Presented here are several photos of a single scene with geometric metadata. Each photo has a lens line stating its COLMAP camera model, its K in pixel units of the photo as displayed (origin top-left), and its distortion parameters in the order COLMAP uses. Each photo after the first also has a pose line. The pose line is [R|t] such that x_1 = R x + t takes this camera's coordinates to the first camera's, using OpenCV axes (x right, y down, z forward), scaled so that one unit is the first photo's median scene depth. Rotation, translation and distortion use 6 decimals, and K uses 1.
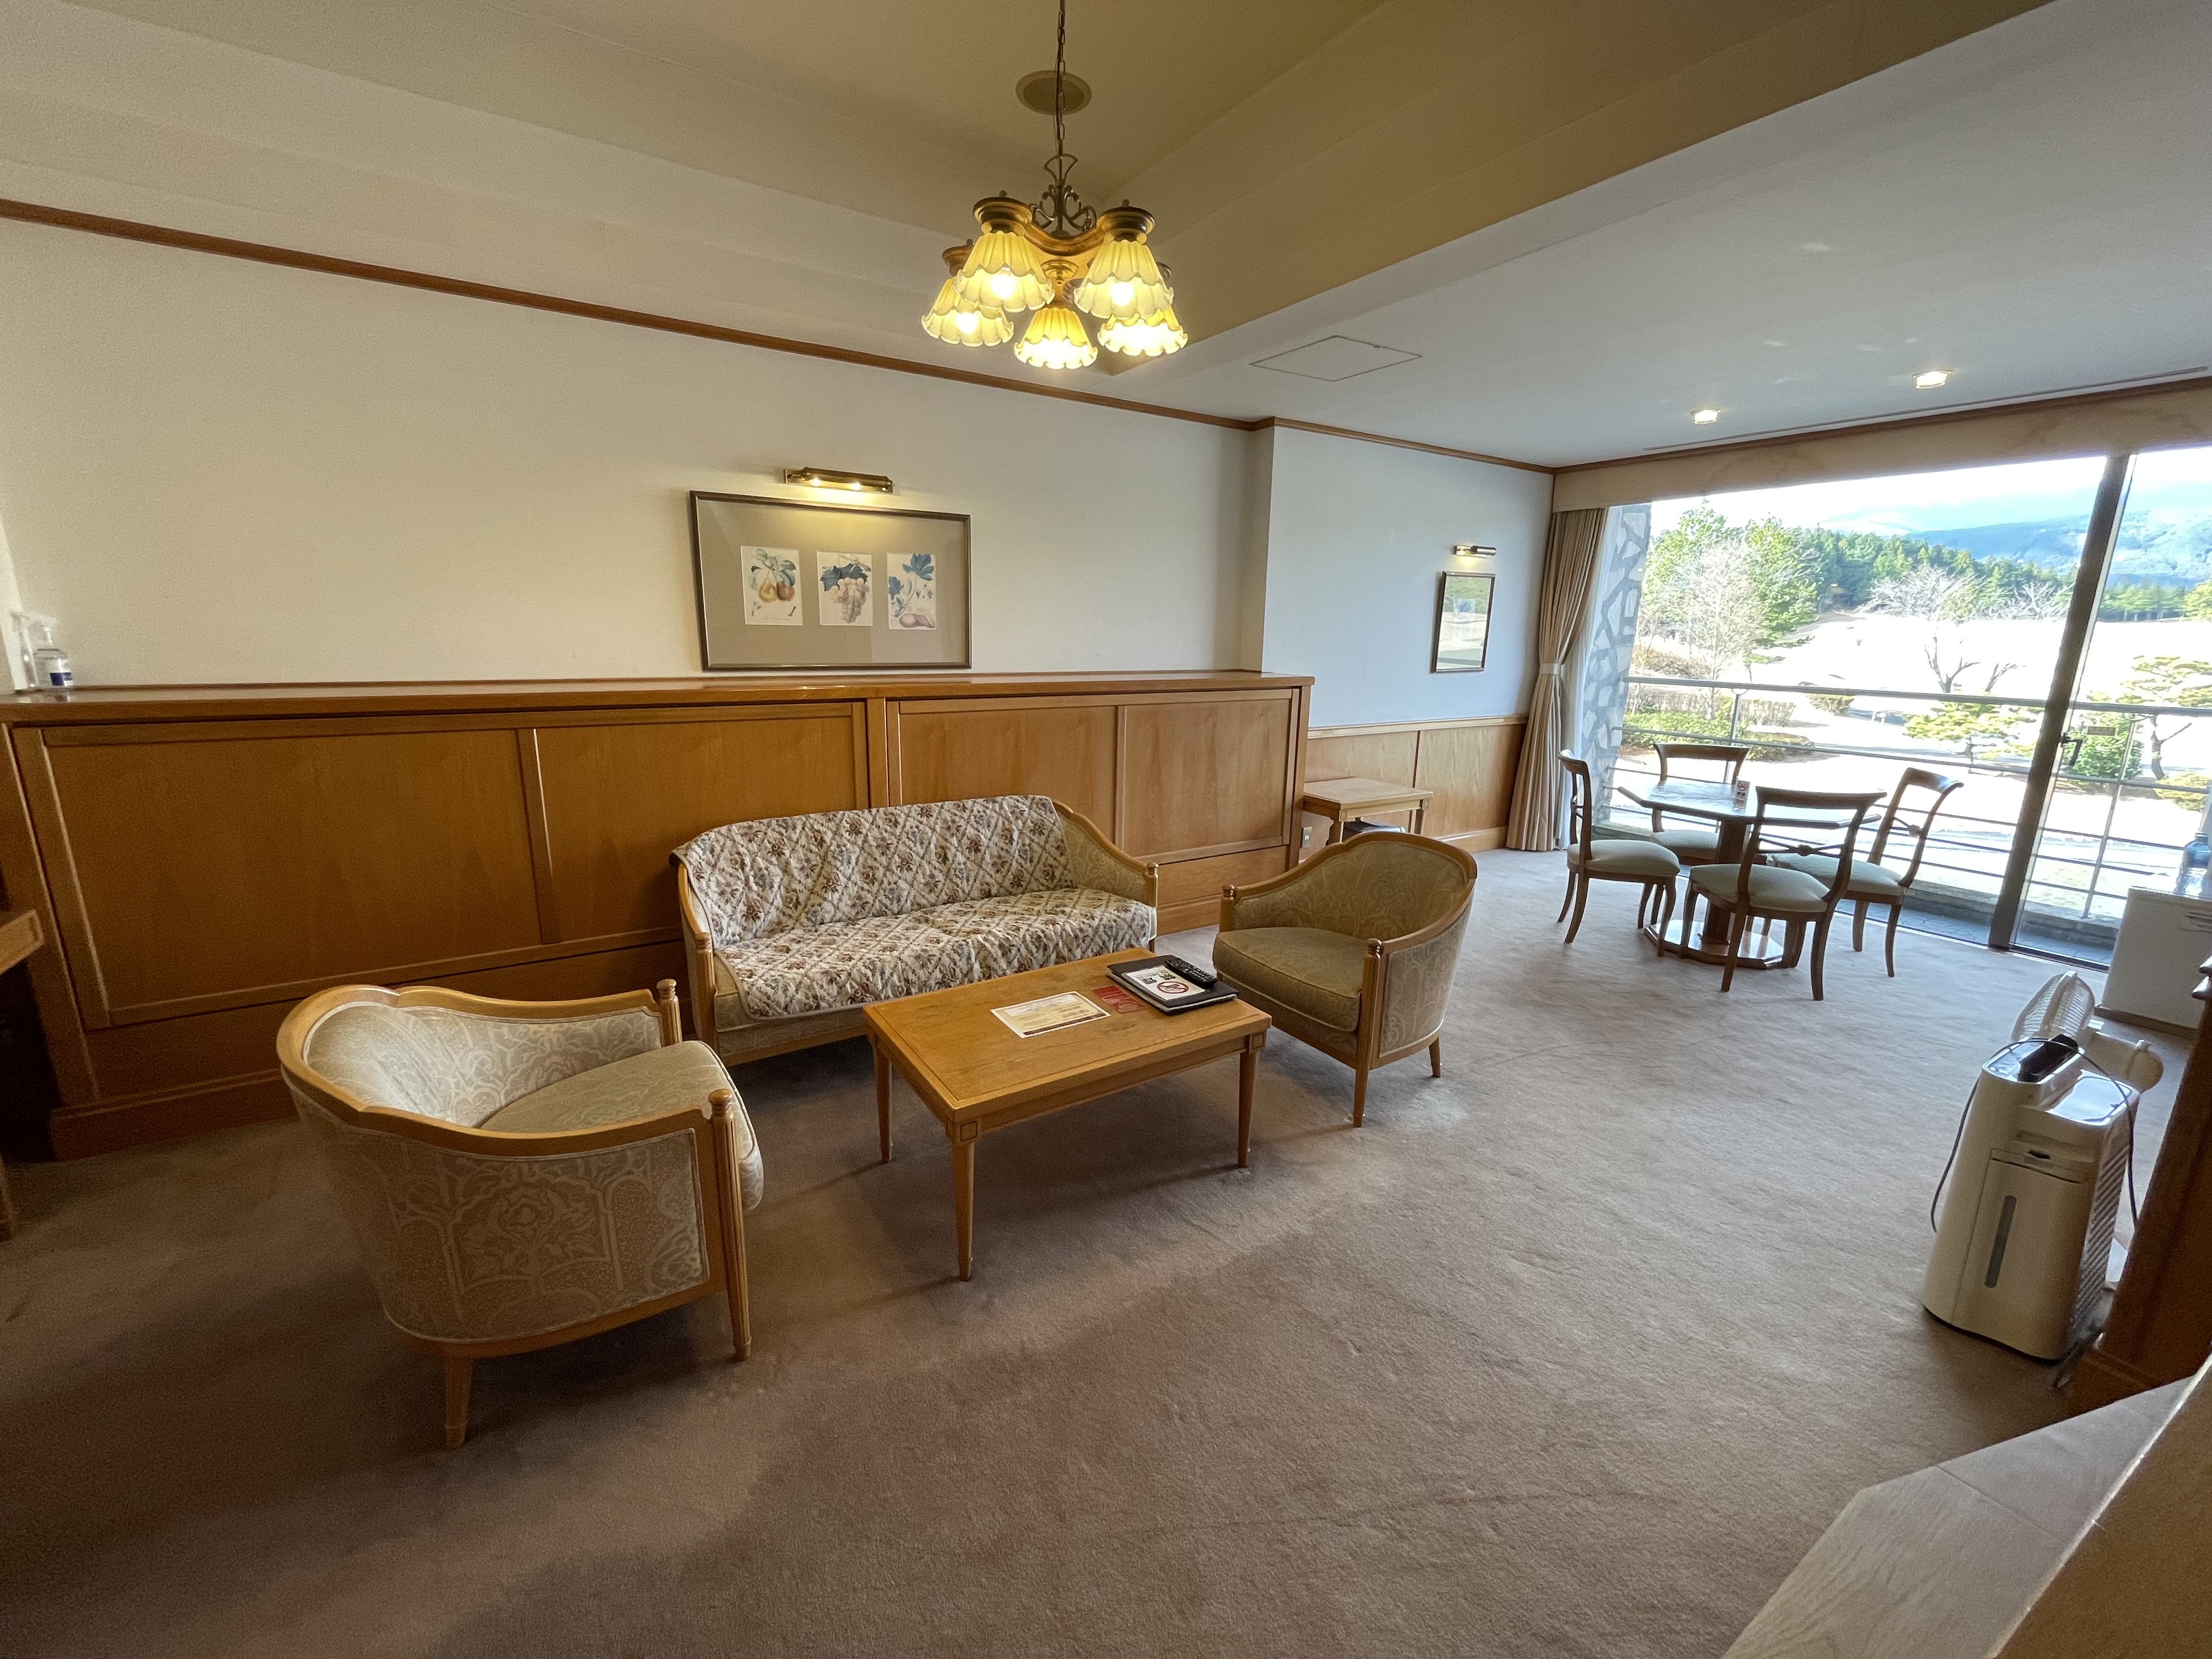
lens RADIAL K [[895.0, 0, 1104.0], [0, 895.0, 817.3], [0, 0, 1]] dist [-0.000748, -0.000019]
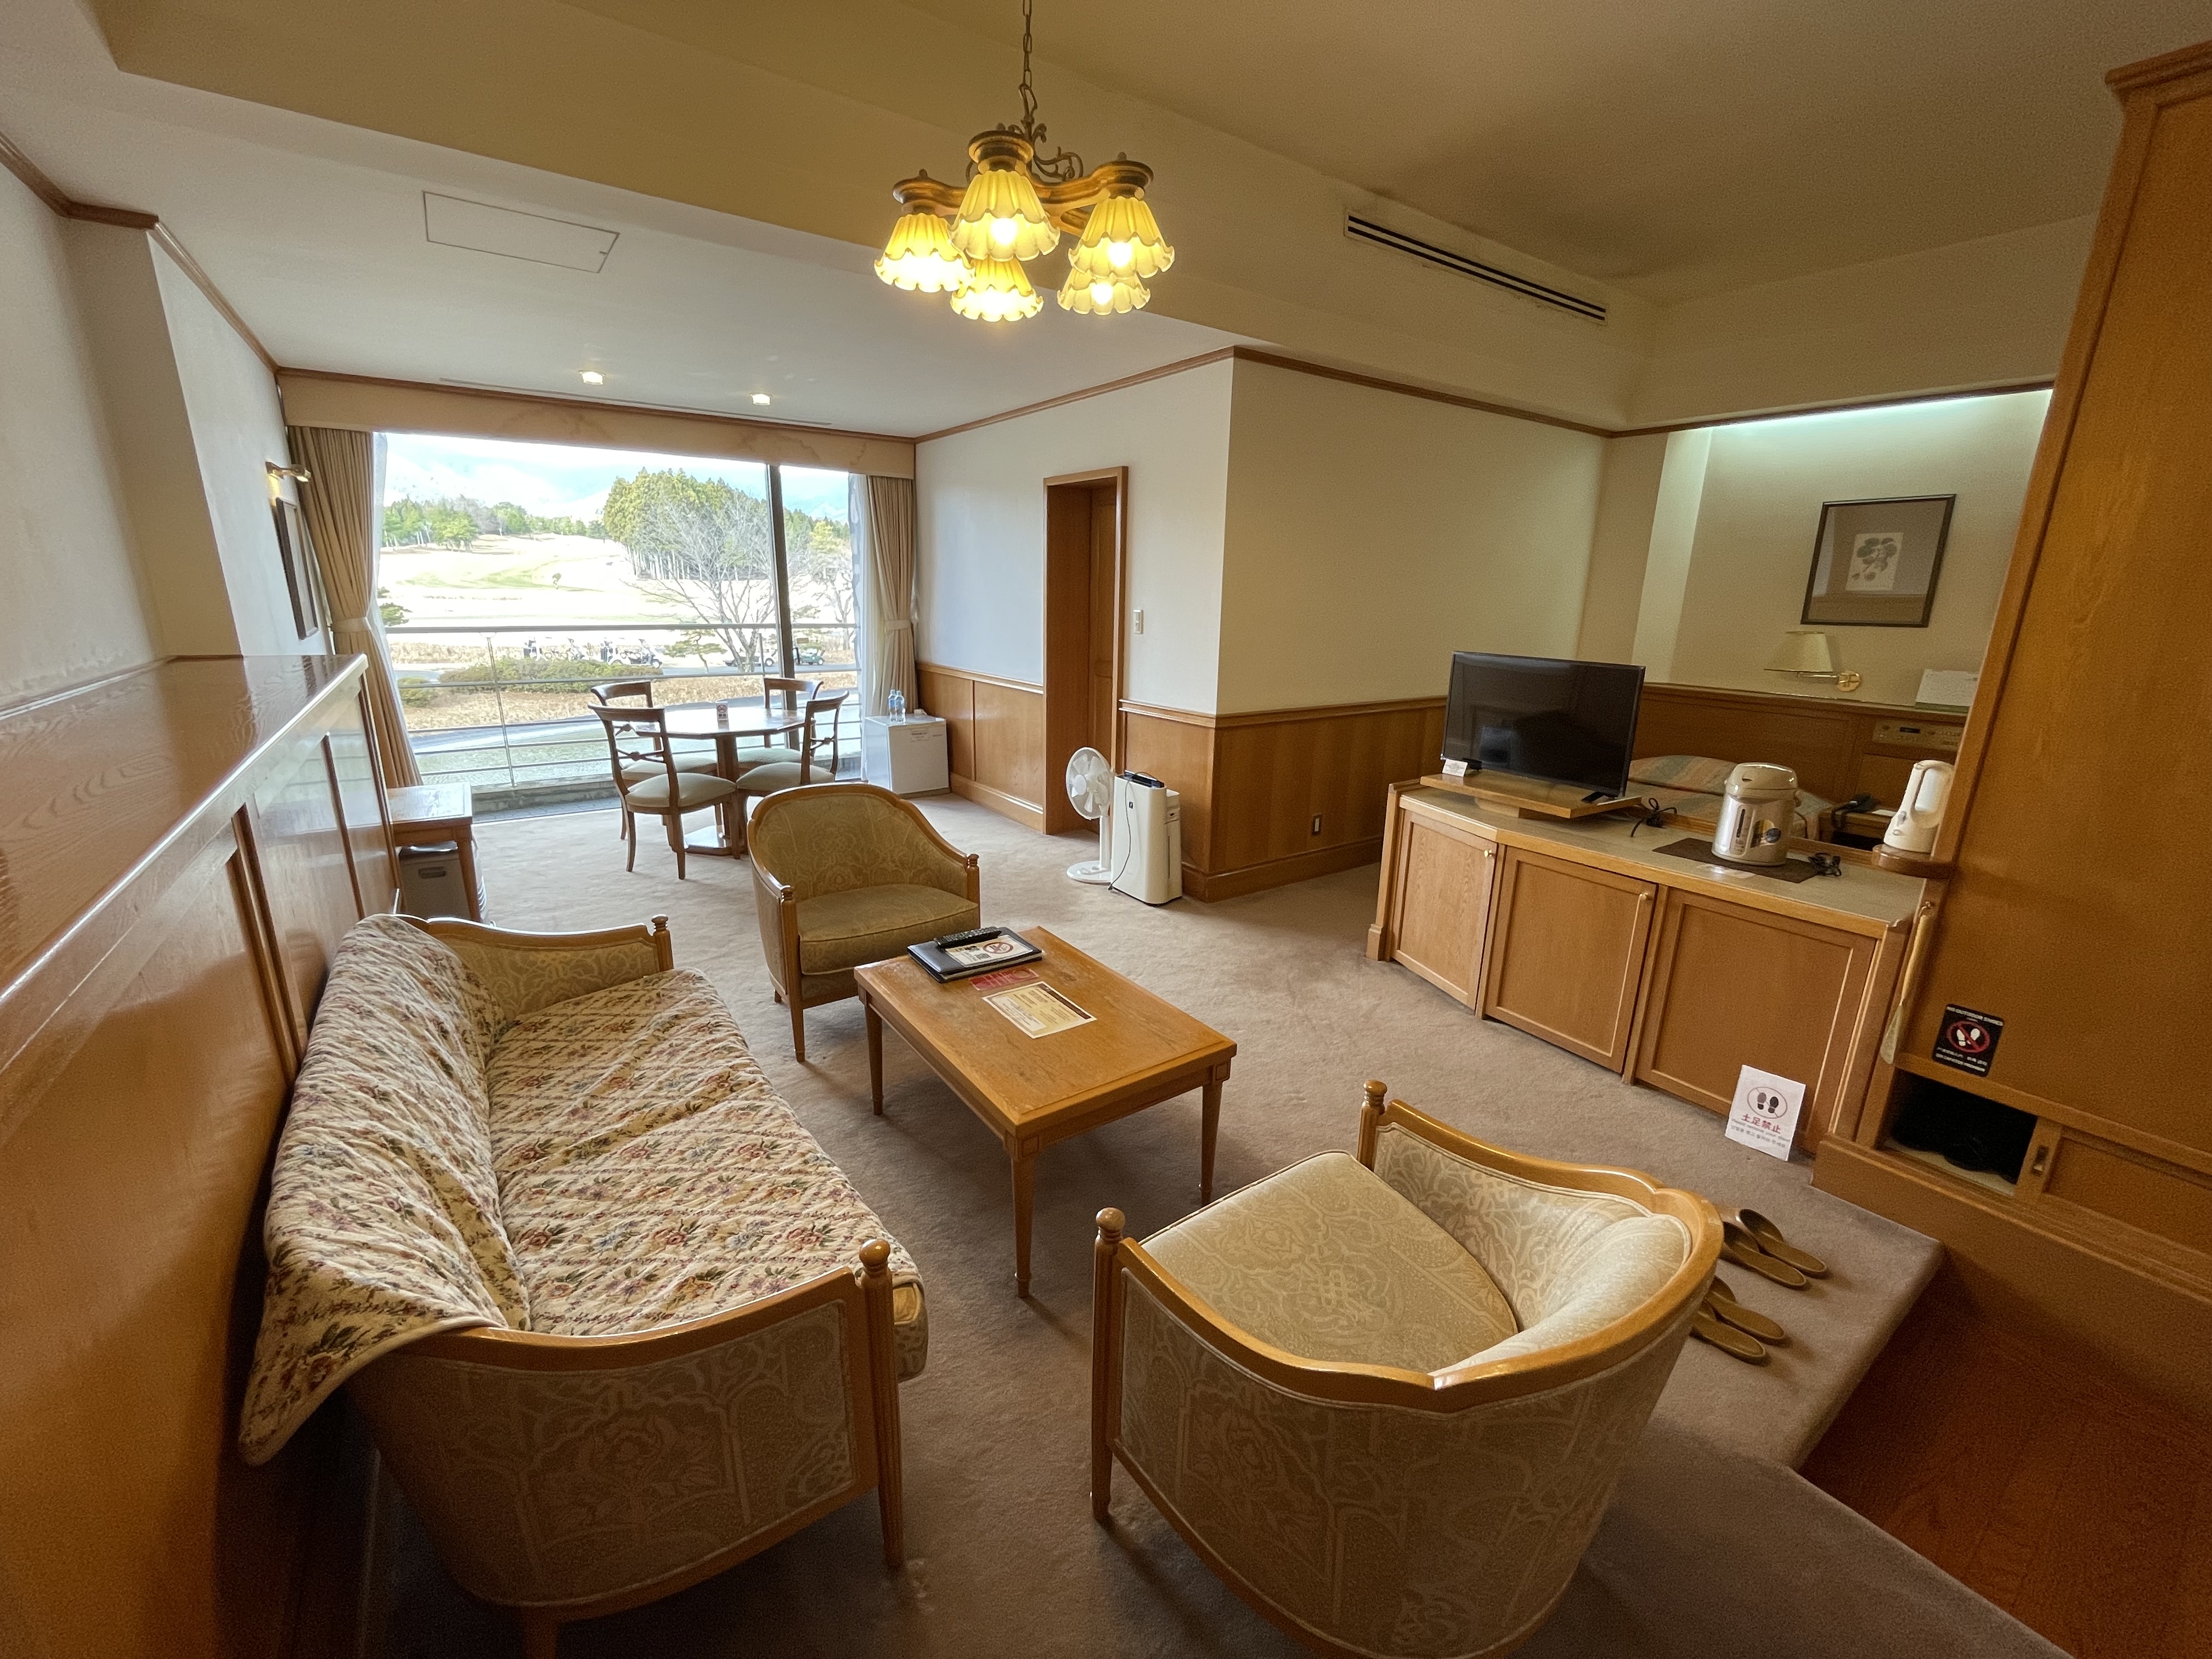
lens RADIAL K [[895.0, 0, 1104.0], [0, 895.0, 817.3], [0, 0, 1]] dist [-0.000748, -0.000019]
pose [[-0.040559, -0.269433, 0.962165, -0.774123], [0.195173, 0.942271, 0.272090, -0.184701], [-0.979930, 0.198824, 0.014369, 0.727164]]
